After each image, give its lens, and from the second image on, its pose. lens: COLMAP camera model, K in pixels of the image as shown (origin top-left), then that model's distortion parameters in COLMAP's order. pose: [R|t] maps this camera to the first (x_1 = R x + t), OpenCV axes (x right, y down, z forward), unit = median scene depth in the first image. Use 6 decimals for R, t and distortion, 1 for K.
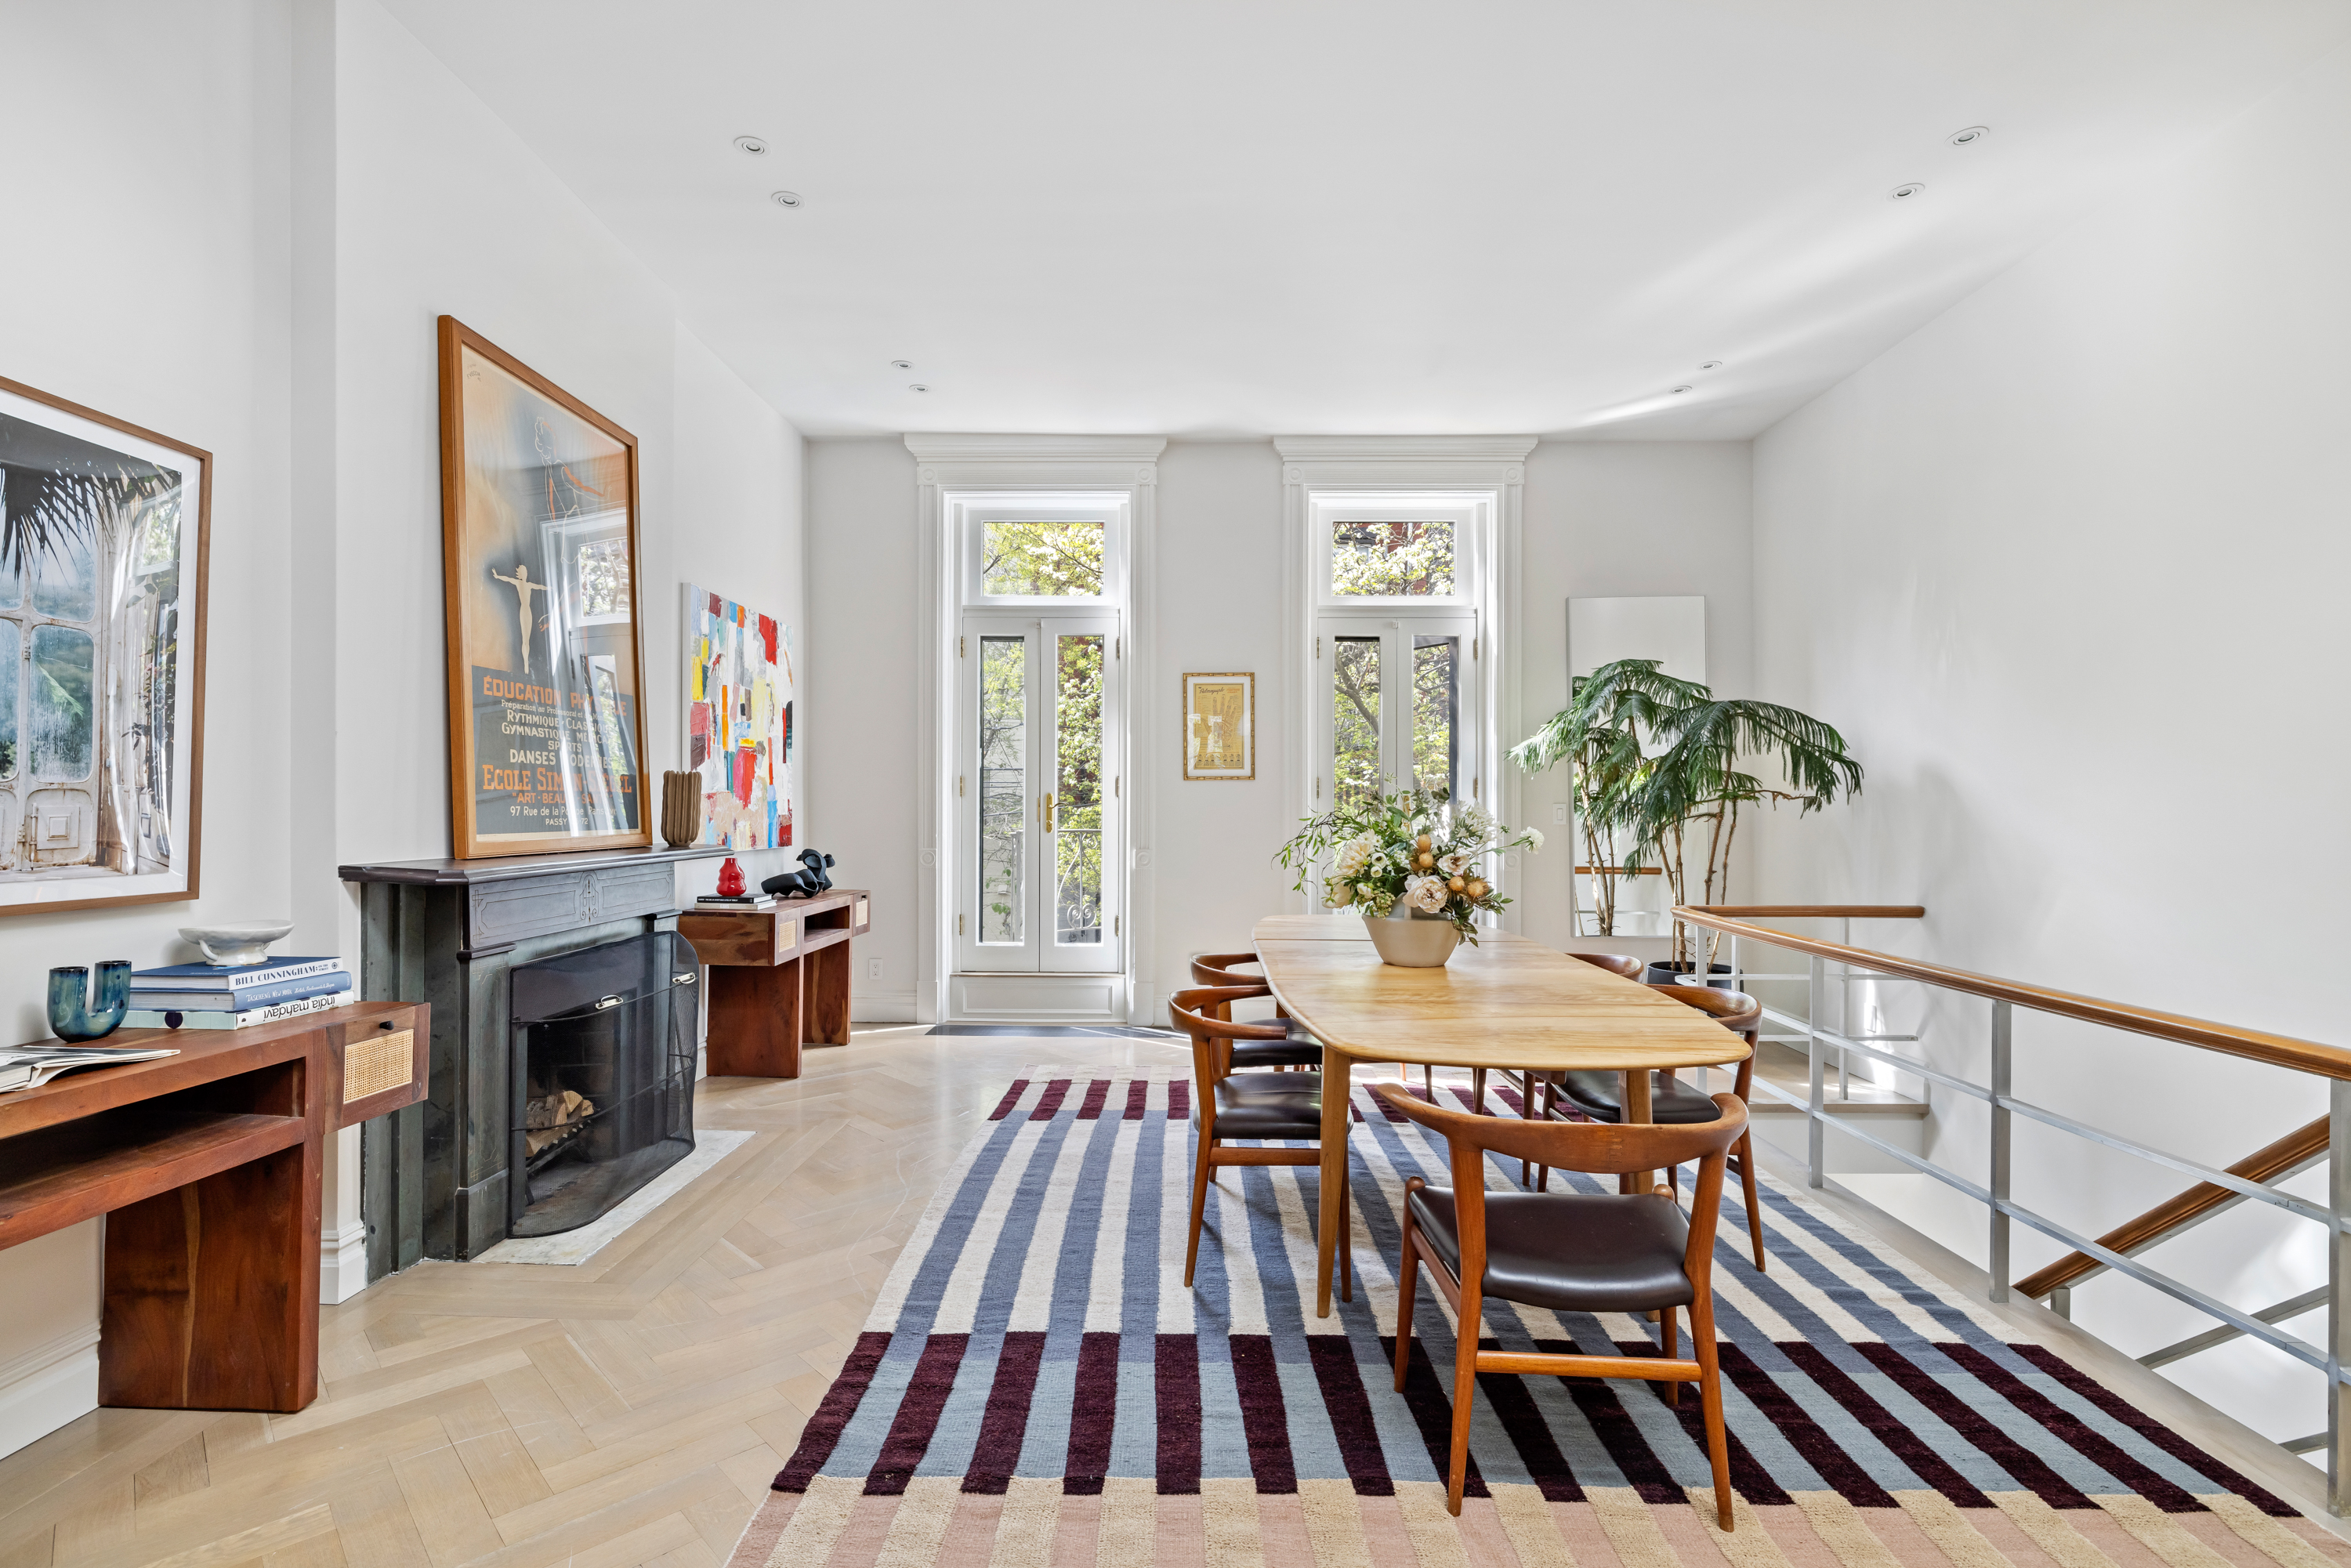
lens RADIAL K [[1135.7, 0, 1198.1], [0, 1135.7, 796.3], [0, 0, 1]] dist [-0.000245, 0.000455]
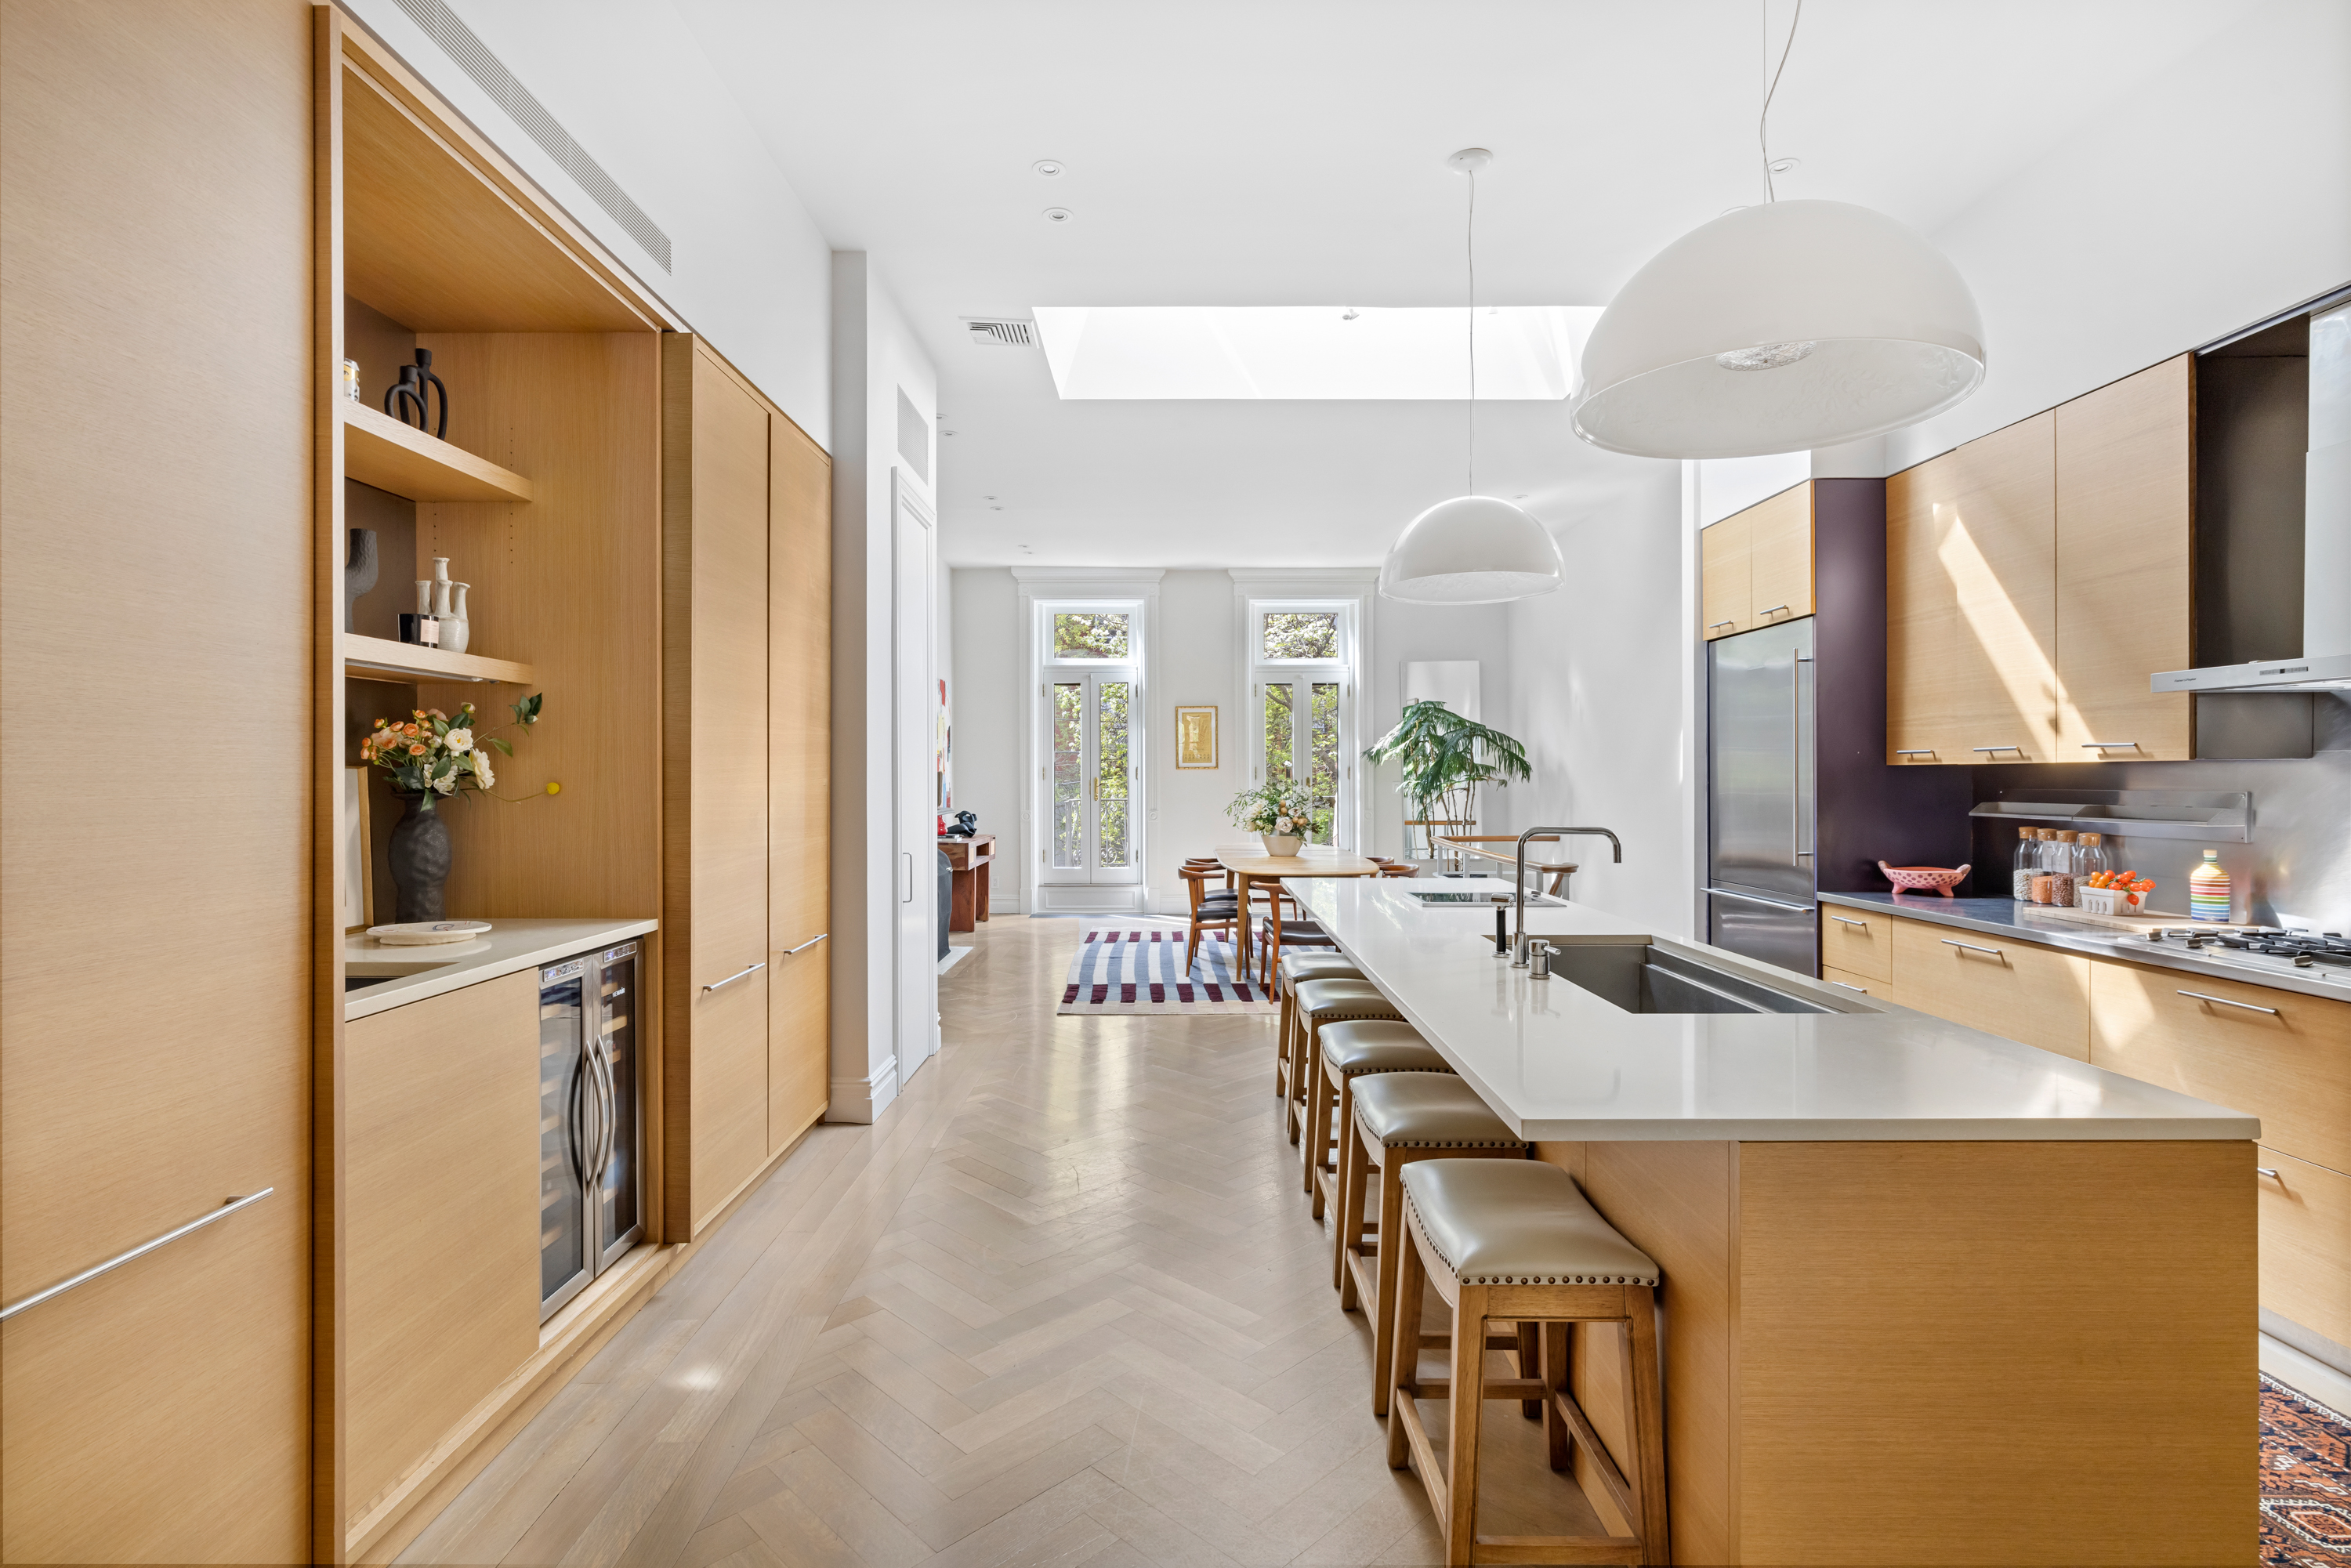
lens RADIAL K [[1135.7, 0, 1195.5], [0, 1135.7, 782.4], [0, 0, 1]] dist [-0.000245, 0.000455]
pose [[0.999811, -0.006108, 0.018450, -0.023769], [0.005825, 0.999865, 0.015358, -0.031244], [-0.018542, -0.015248, 0.999712, -1.065209]]
